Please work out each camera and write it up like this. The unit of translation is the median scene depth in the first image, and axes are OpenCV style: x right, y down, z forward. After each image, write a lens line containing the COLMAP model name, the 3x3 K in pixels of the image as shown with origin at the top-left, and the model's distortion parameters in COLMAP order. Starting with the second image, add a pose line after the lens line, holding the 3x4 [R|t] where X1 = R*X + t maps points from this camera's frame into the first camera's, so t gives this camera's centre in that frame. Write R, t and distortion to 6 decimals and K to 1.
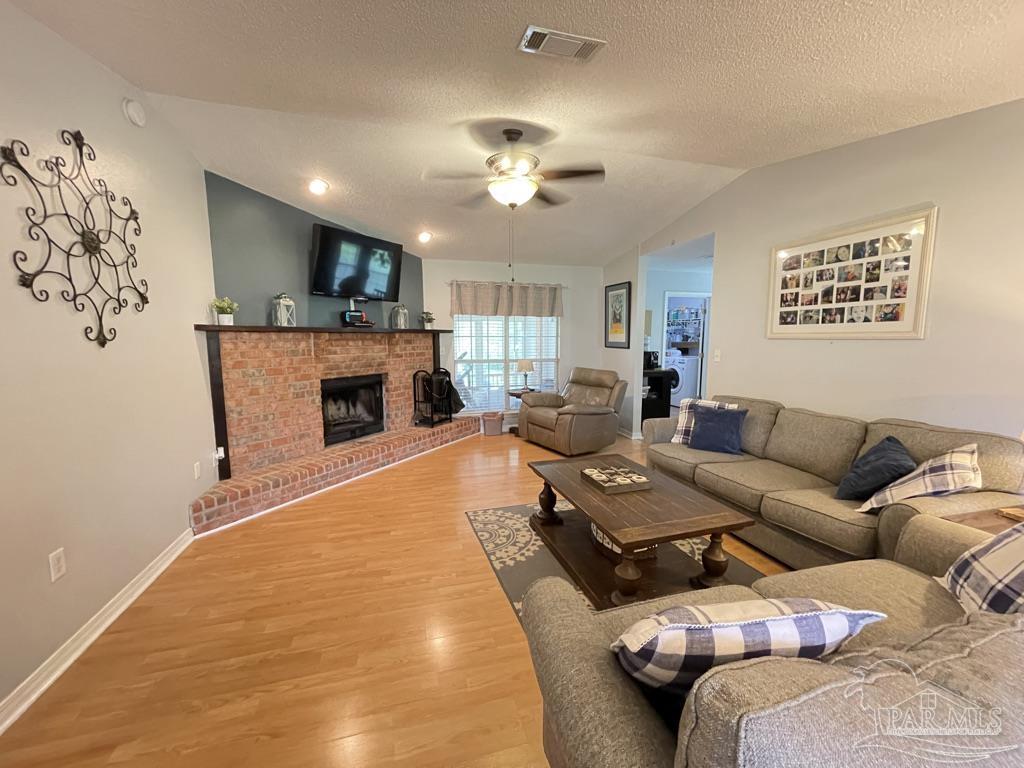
lens RADIAL K [[413.1, 0, 512.0], [0, 413.1, 384.0], [0, 0, 1]] dist [0.000968, -0.000148]
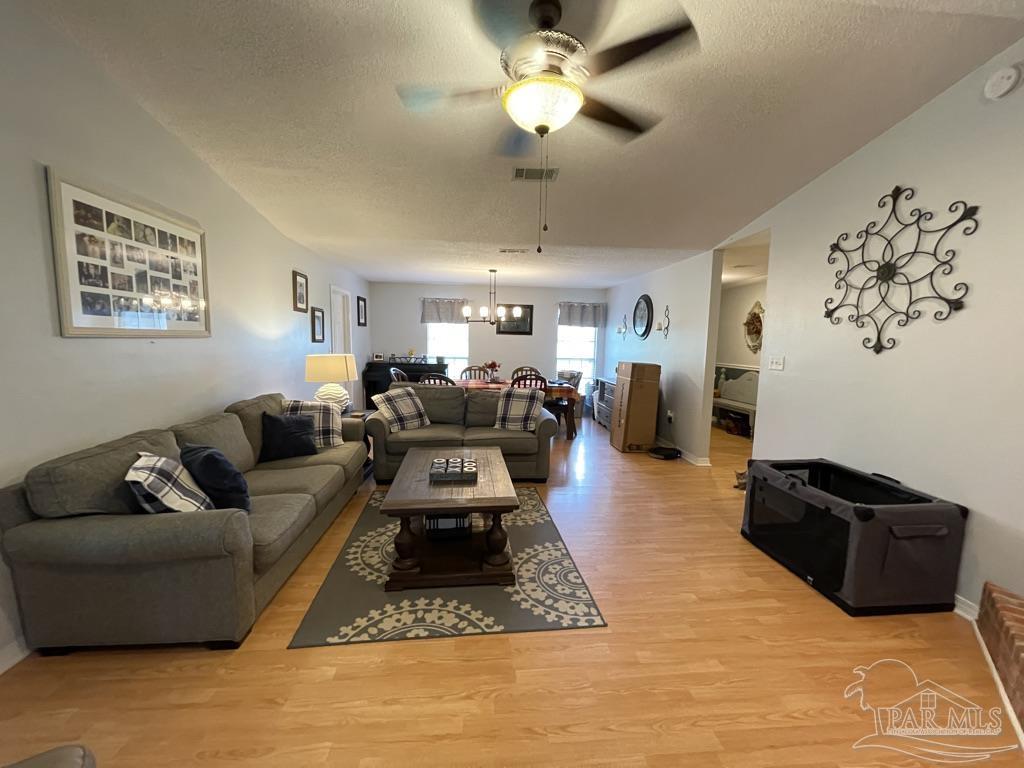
lens RADIAL K [[413.1, 0, 512.0], [0, 413.1, 384.0], [0, 0, 1]] dist [0.000968, -0.000148]
pose [[-0.983657, -0.033460, 0.176919, -0.079271], [0.005557, 0.976472, 0.215573, -0.200752], [-0.179969, 0.213033, -0.960327, 1.753882]]
